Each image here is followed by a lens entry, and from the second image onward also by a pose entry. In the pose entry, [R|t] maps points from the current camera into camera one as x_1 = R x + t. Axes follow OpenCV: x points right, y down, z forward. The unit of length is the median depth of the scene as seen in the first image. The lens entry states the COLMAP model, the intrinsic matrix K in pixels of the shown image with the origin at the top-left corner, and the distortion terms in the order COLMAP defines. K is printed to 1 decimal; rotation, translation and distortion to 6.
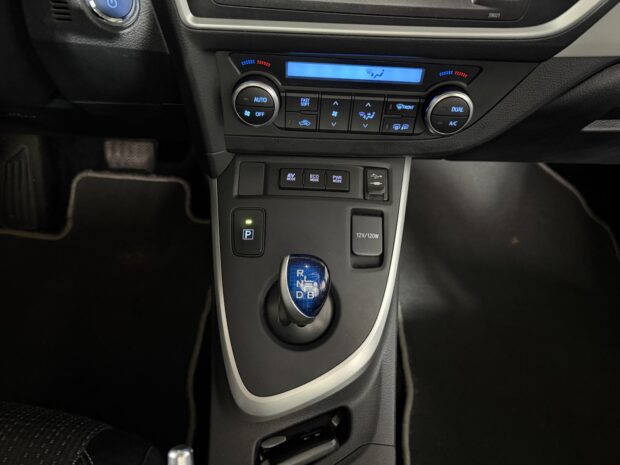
lens RADIAL K [[438.4, 0, 314.3], [0, 438.4, 236.9], [0, 0, 1]] dist [0.045037, -0.056153]
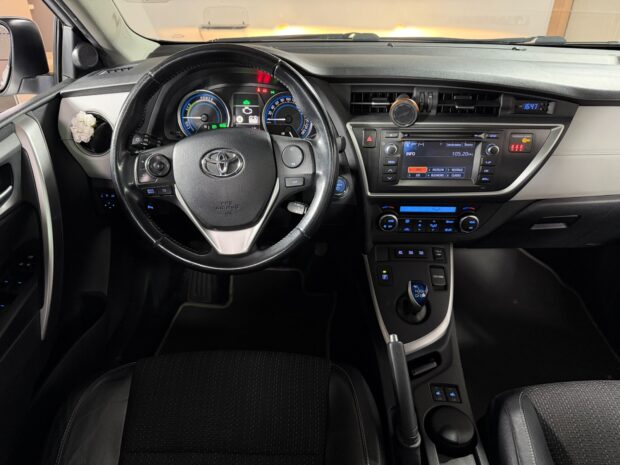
lens RADIAL K [[438.4, 0, 311.0], [0, 438.4, 235.8], [0, 0, 1]] dist [0.045037, -0.056153]
pose [[0.999064, -0.033333, -0.027580, -0.479741], [0.025205, 0.966569, -0.255165, 0.368370], [0.035164, 0.254231, 0.966504, -1.310910]]
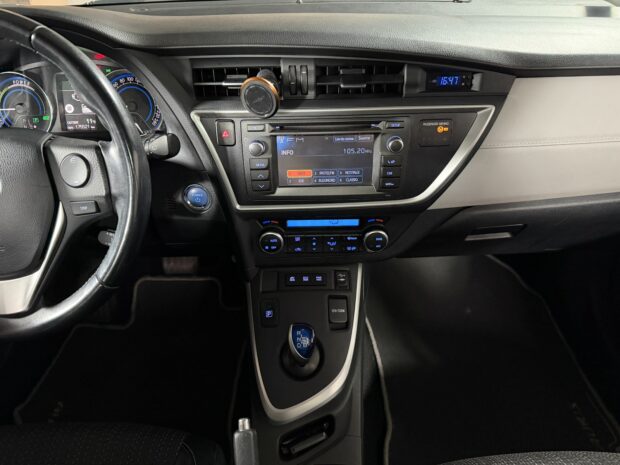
lens RADIAL K [[438.4, 0, 305.1], [0, 438.4, 235.3], [0, 0, 1]] dist [0.045037, -0.056153]
pose [[0.997340, -0.063055, -0.036563, 0.076662], [0.054968, 0.980085, -0.190819, 0.029184], [0.047867, 0.188302, 0.980944, -0.782042]]
